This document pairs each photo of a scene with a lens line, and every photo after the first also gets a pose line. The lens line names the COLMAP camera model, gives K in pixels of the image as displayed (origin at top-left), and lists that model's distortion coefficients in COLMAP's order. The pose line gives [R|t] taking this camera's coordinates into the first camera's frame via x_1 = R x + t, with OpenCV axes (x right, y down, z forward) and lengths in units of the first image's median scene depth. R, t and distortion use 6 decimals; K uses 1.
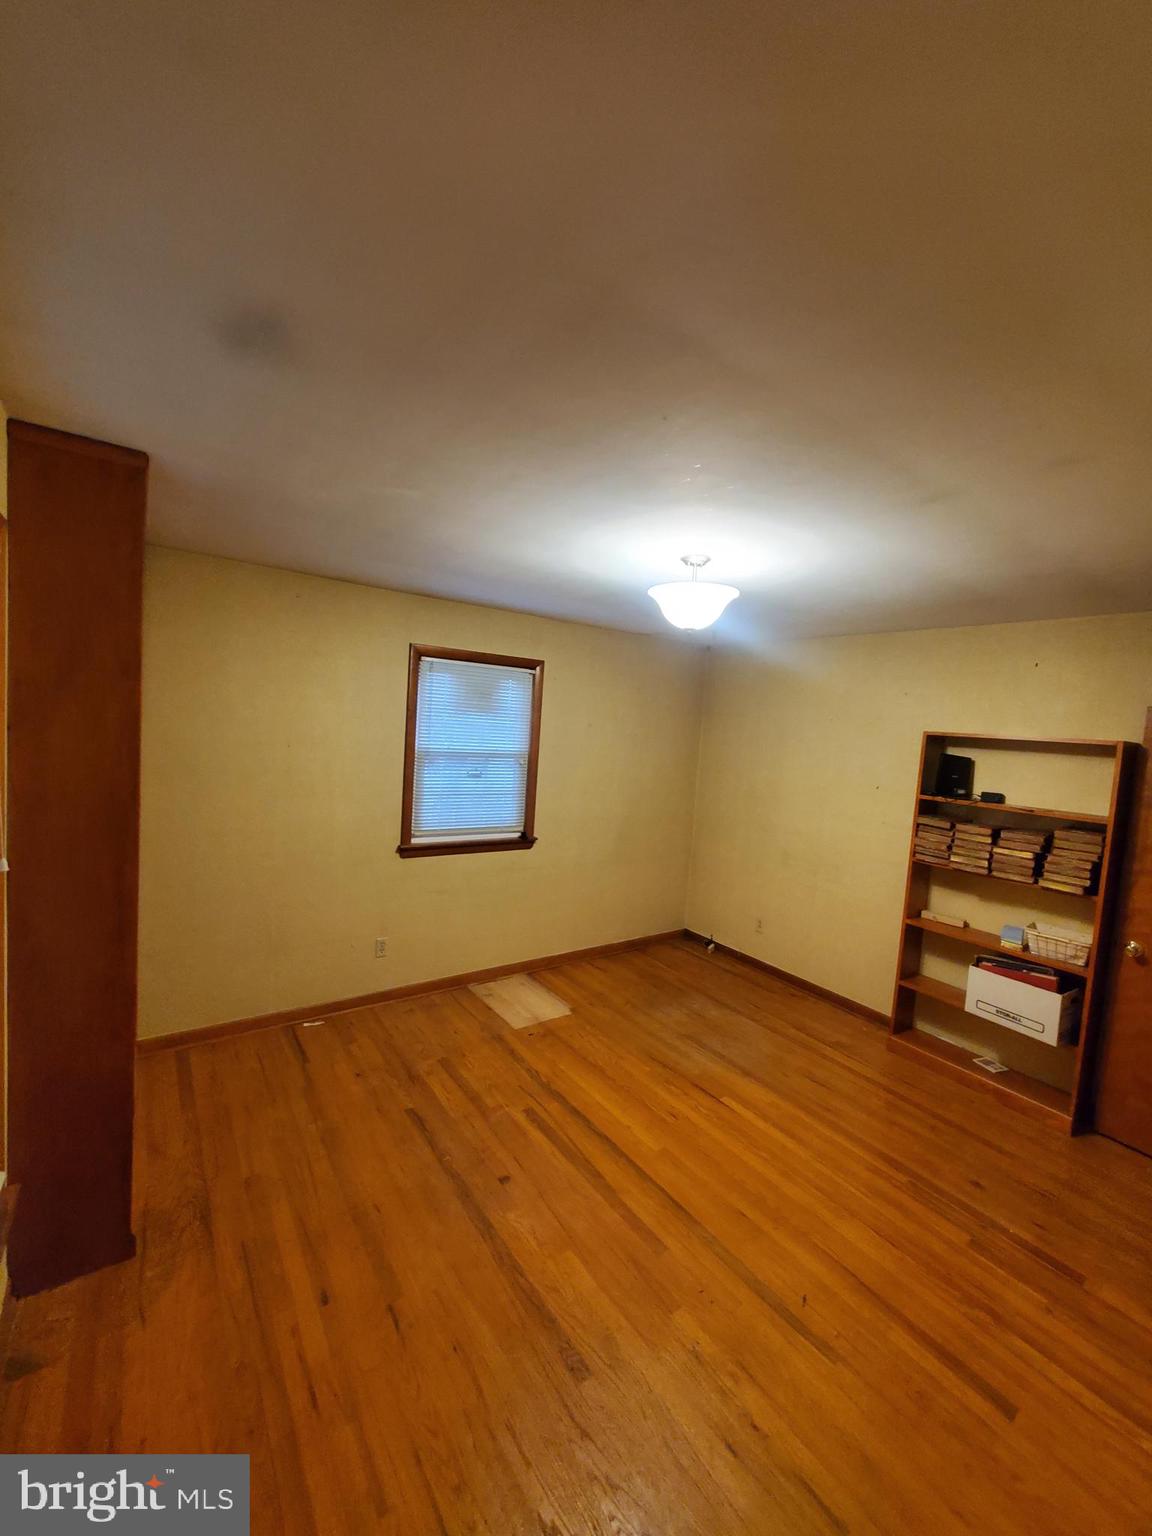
lens RADIAL K [[609.0, 0, 571.6], [0, 609.0, 763.4], [0, 0, 1]] dist [0.001106, 0.000111]
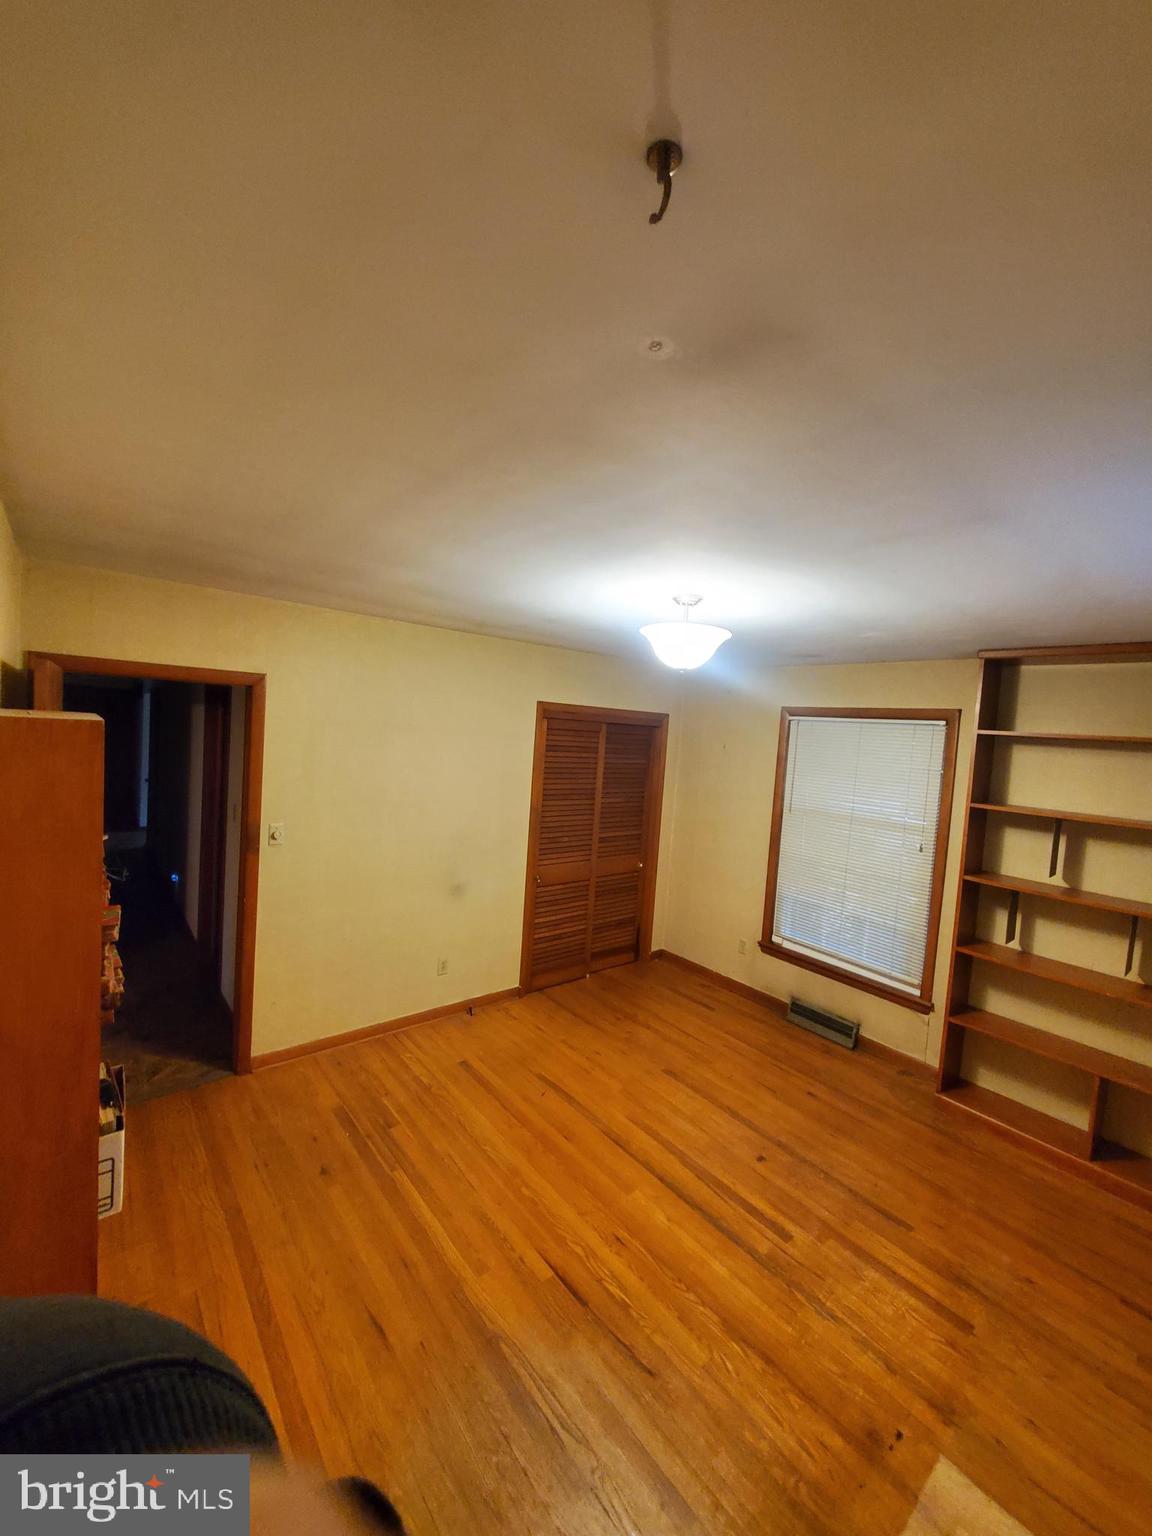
lens RADIAL K [[609.0, 0, 571.6], [0, 609.0, 763.4], [0, 0, 1]] dist [0.001106, 0.000111]
pose [[-0.988782, -0.125780, -0.080555, 0.323585], [-0.134987, 0.983375, 0.121459, -0.122876], [0.063939, 0.130970, -0.989322, 1.482429]]
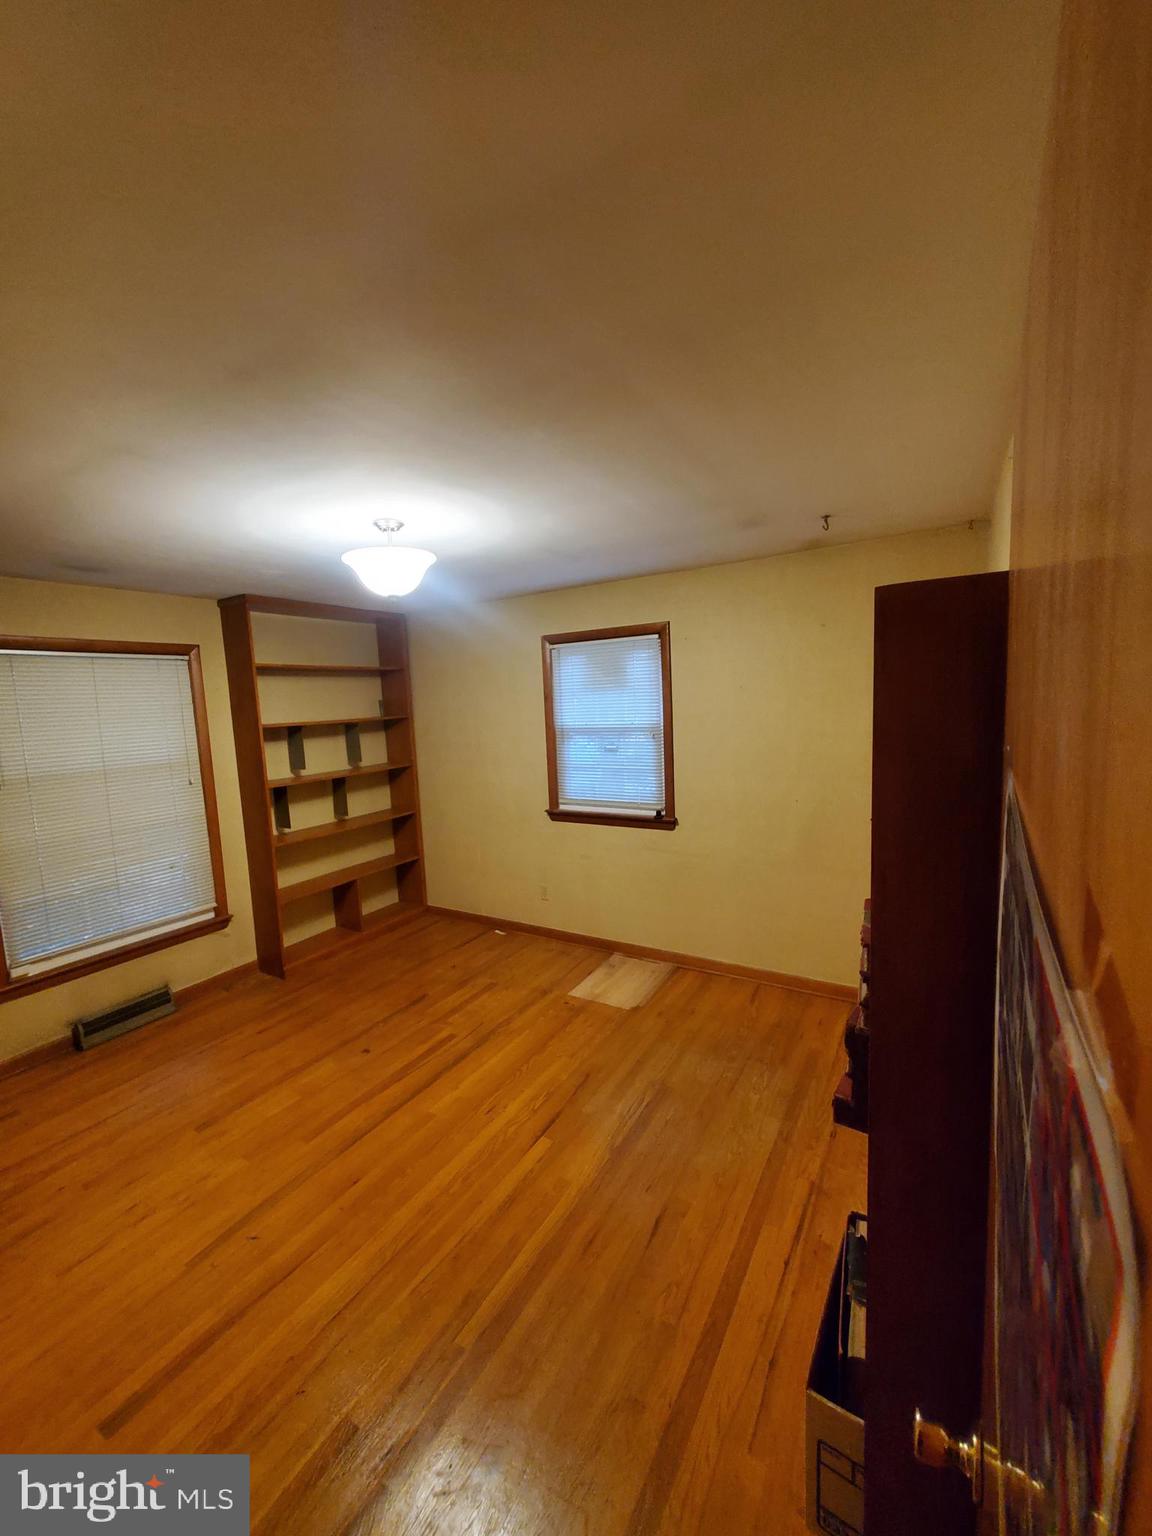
lens RADIAL K [[609.0, 0, 571.6], [0, 609.0, 763.4], [0, 0, 1]] dist [0.001106, 0.000111]
pose [[0.394510, 0.019380, -0.918687, 0.914289], [0.006108, 0.999700, 0.023712, 0.022363], [0.918871, -0.014966, 0.394274, 0.649427]]
